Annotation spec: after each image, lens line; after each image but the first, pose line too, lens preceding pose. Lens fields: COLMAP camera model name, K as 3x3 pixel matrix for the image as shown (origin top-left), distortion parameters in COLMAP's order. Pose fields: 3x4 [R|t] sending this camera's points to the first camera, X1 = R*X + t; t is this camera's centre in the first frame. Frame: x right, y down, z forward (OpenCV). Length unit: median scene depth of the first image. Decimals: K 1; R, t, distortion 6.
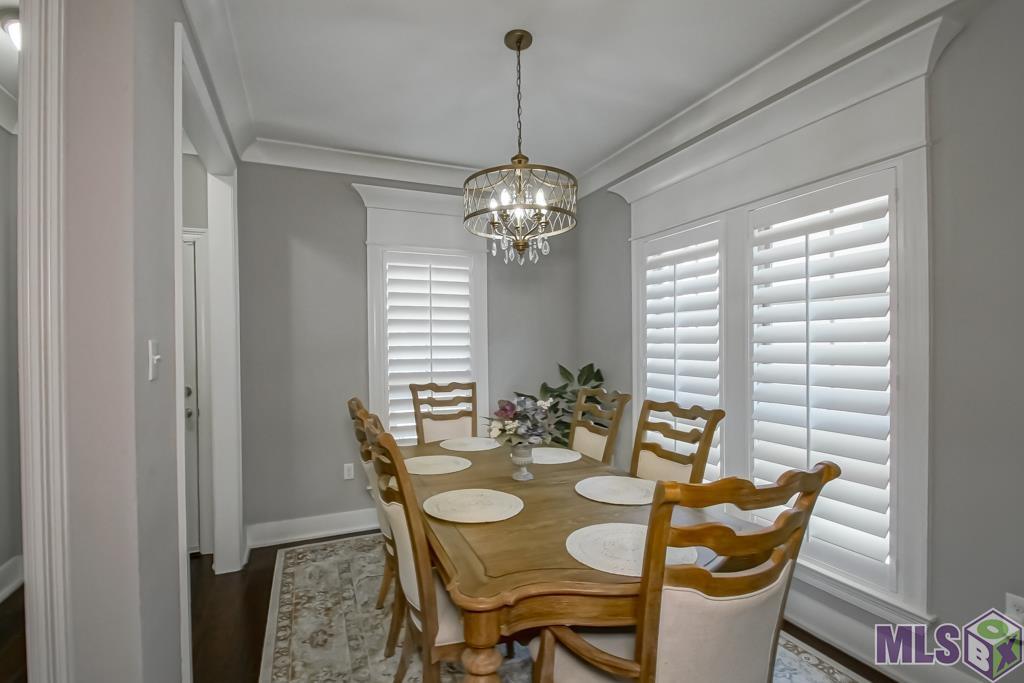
lens RADIAL K [[498.8, 0, 521.3], [0, 498.8, 338.5], [0, 0, 1]] dist [0.012716, 0.000405]
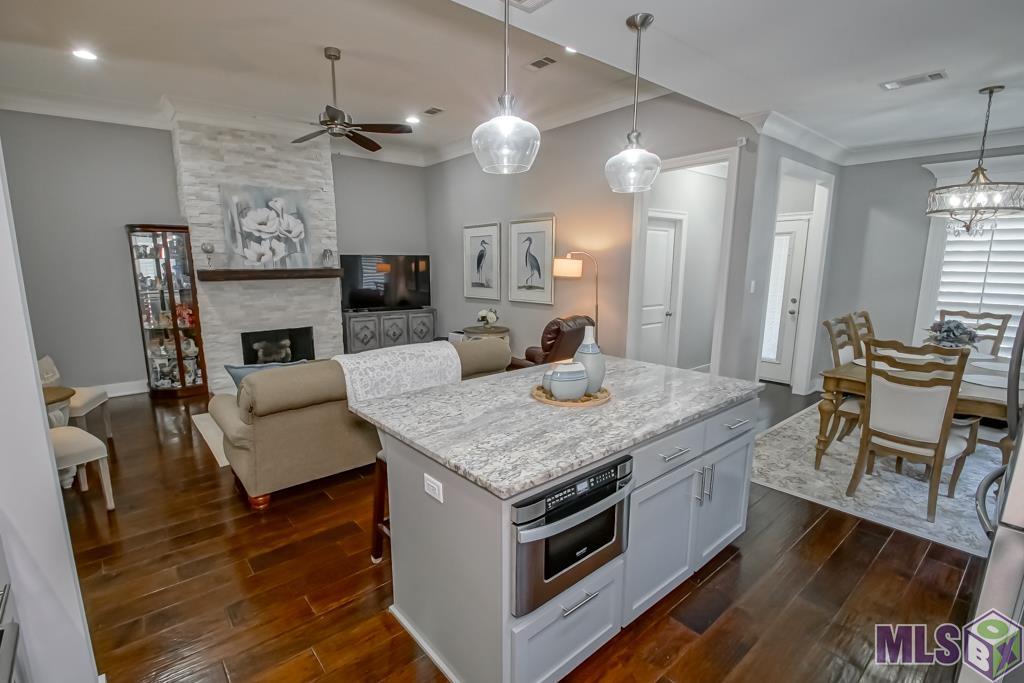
lens RADIAL K [[464.2, 0, 479.9], [0, 464.2, 350.7], [0, 0, 1]] dist [0.004199, -0.006845]
pose [[0.268931, 0.189284, -0.944377, 0.859642], [0.007568, 0.980053, 0.198590, -0.081887], [0.963130, -0.060554, 0.262134, -0.760302]]
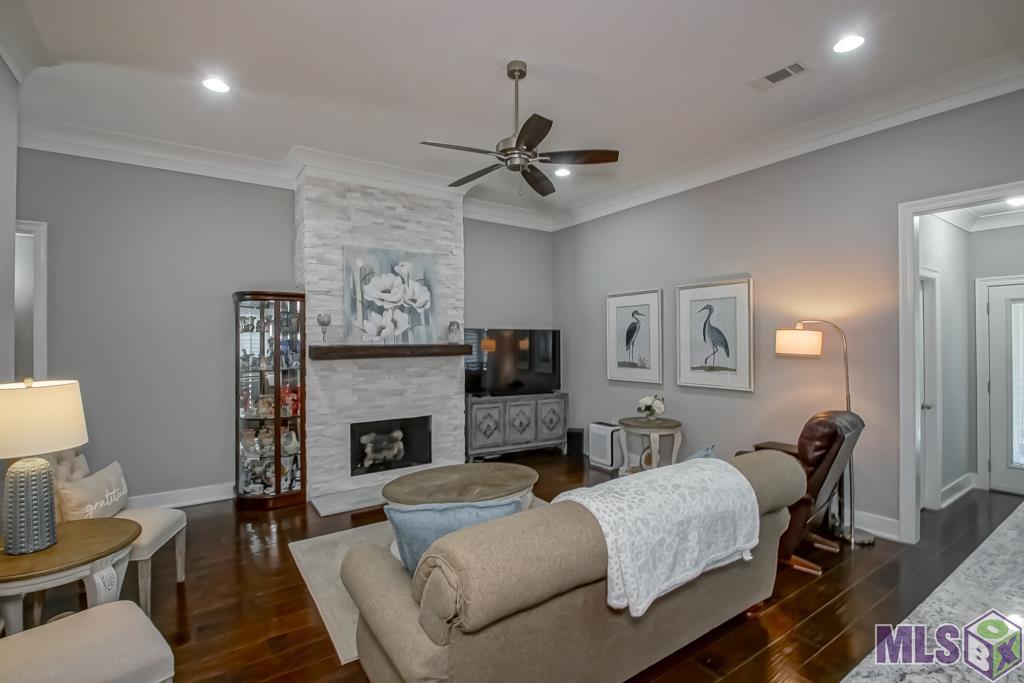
lens RADIAL K [[464.2, 0, 490.3], [0, 464.2, 338.7], [0, 0, 1]] dist [0.004199, -0.006845]
pose [[0.160740, 0.003780, -0.986989, 0.322046], [0.010445, 0.999930, 0.005530, -0.063025], [0.986941, -0.011198, 0.160690, -1.006705]]
